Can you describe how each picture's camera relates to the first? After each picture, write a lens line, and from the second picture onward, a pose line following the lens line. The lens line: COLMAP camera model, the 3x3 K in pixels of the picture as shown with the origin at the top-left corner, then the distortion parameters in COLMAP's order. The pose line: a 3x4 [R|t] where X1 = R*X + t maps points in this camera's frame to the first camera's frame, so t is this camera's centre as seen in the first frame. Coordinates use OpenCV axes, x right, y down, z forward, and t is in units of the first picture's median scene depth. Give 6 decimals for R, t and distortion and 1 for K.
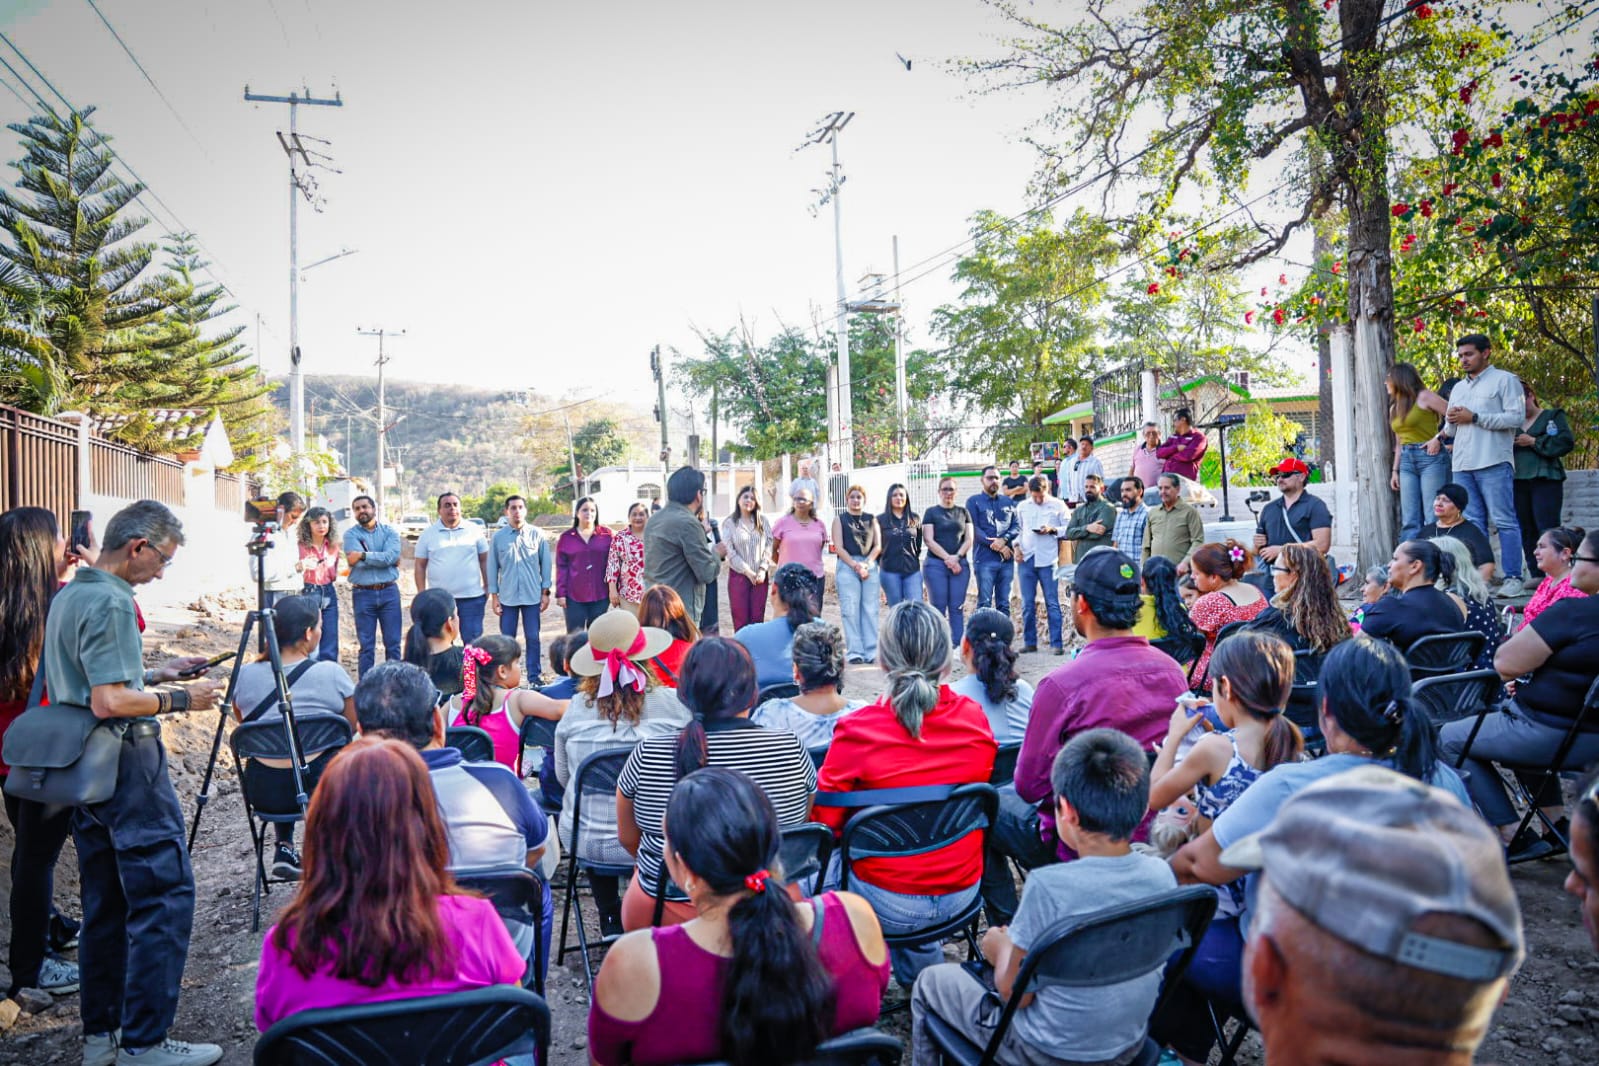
lens RADIAL K [[1074.2, 0, 808.4], [0, 1074.2, 539.9], [0, 0, 1]] dist [-0.110871, -0.000239]
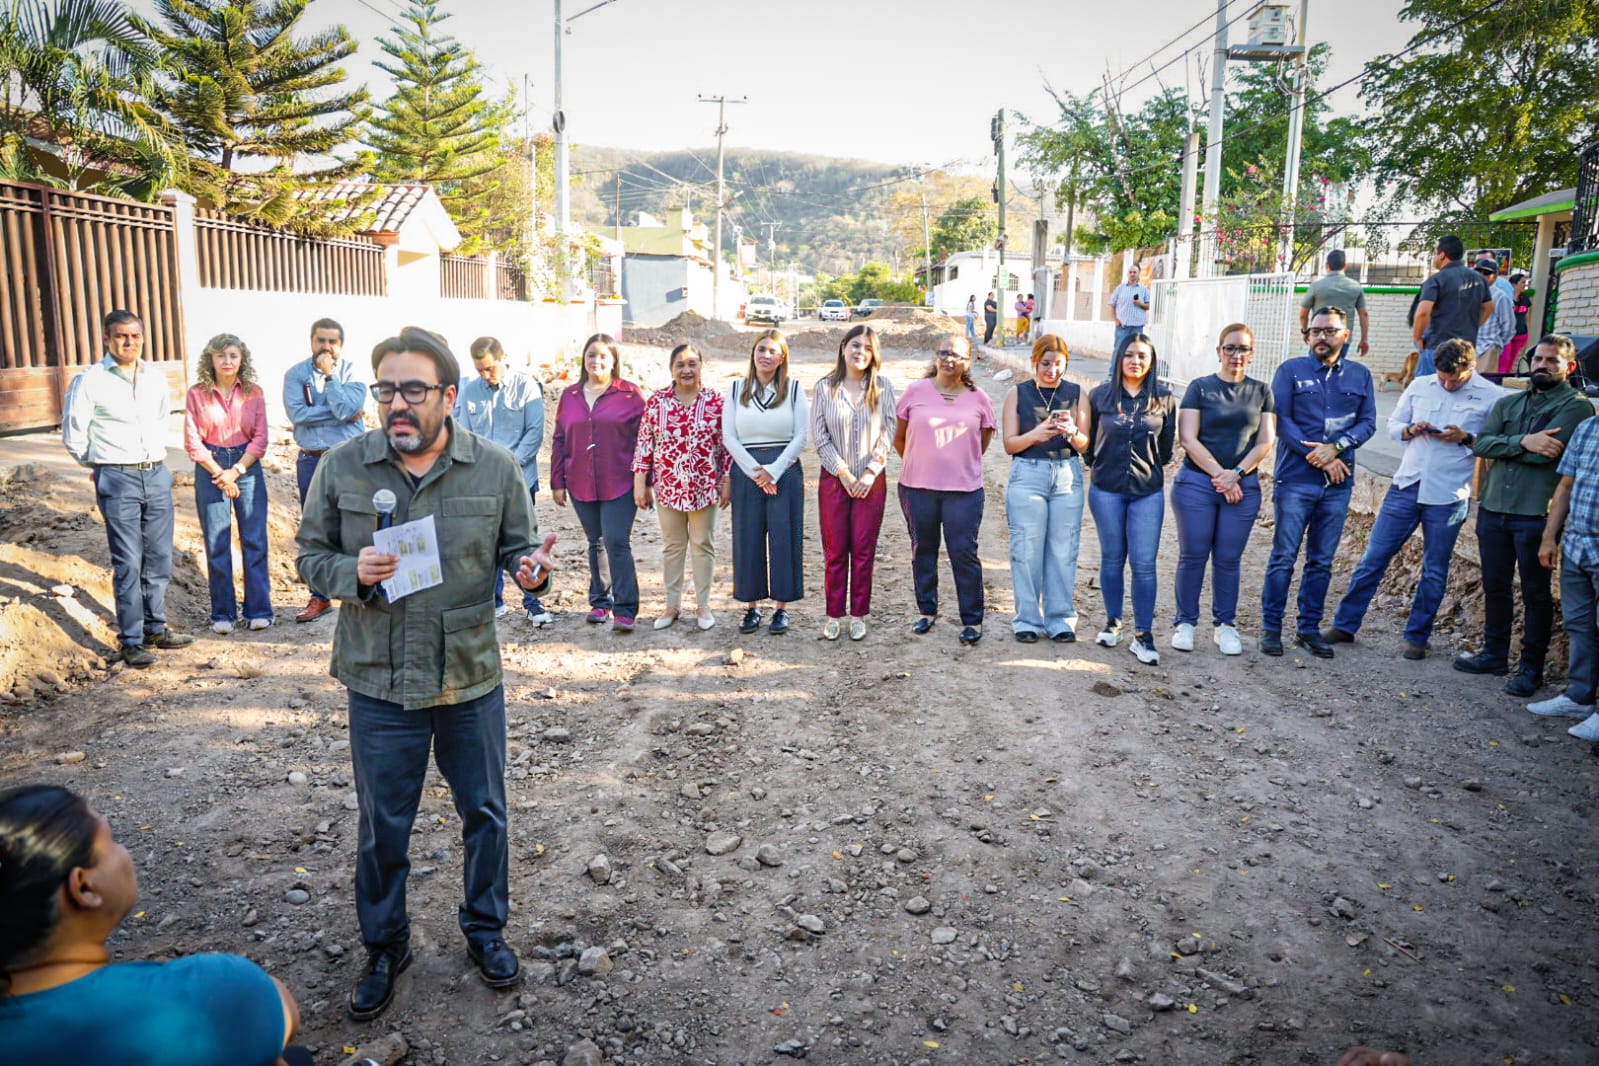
lens RADIAL K [[1084.0, 0, 799.5], [0, 1084.0, 533.0], [0, 0, 1]] dist [-0.098228, 0.064803]
pose [[0.934503, 0.114629, -0.336992, 0.033078], [-0.048719, 0.979008, 0.197912, -0.014587], [0.352604, -0.168531, 0.920471, 0.115319]]
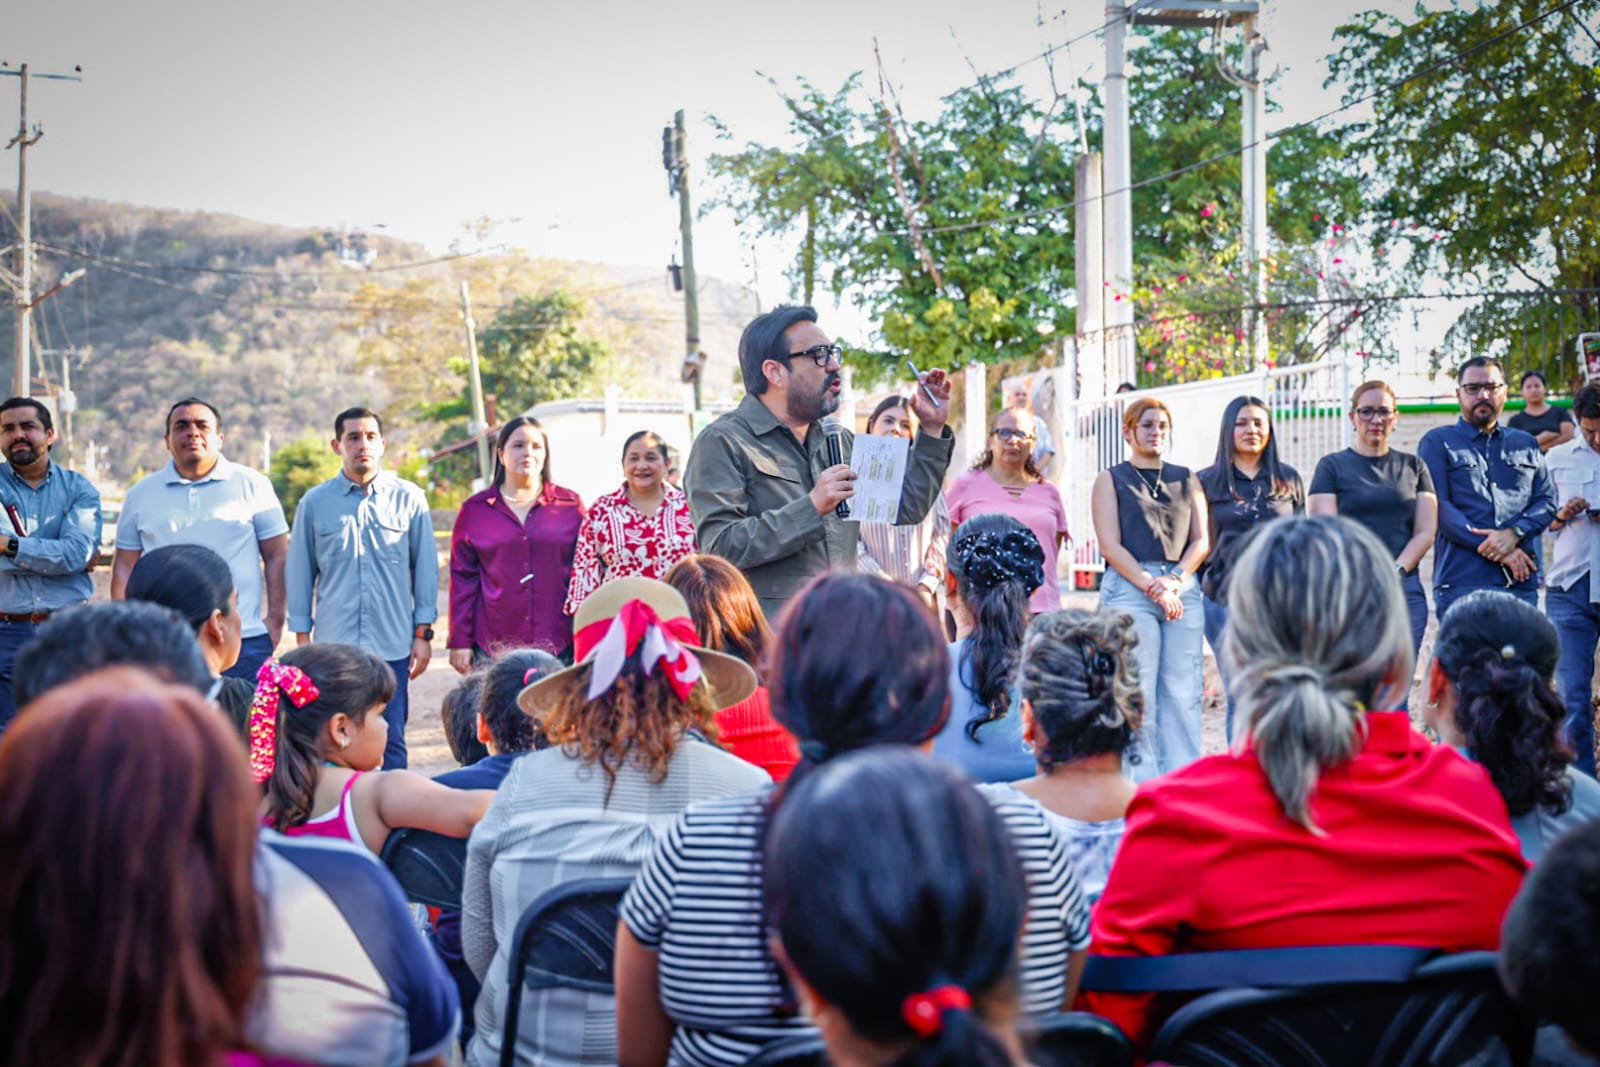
lens RADIAL K [[2509.6, 0, 800.0], [0, 2509.6, 533.5], [0, 0, 1]] dist [0.167038, 0.088824]
pose [[0.996036, 0.016508, -0.087404, -0.001617], [-0.018375, 0.999619, -0.020603, 0.007168], [0.087031, 0.022127, 0.995960, -0.000696]]
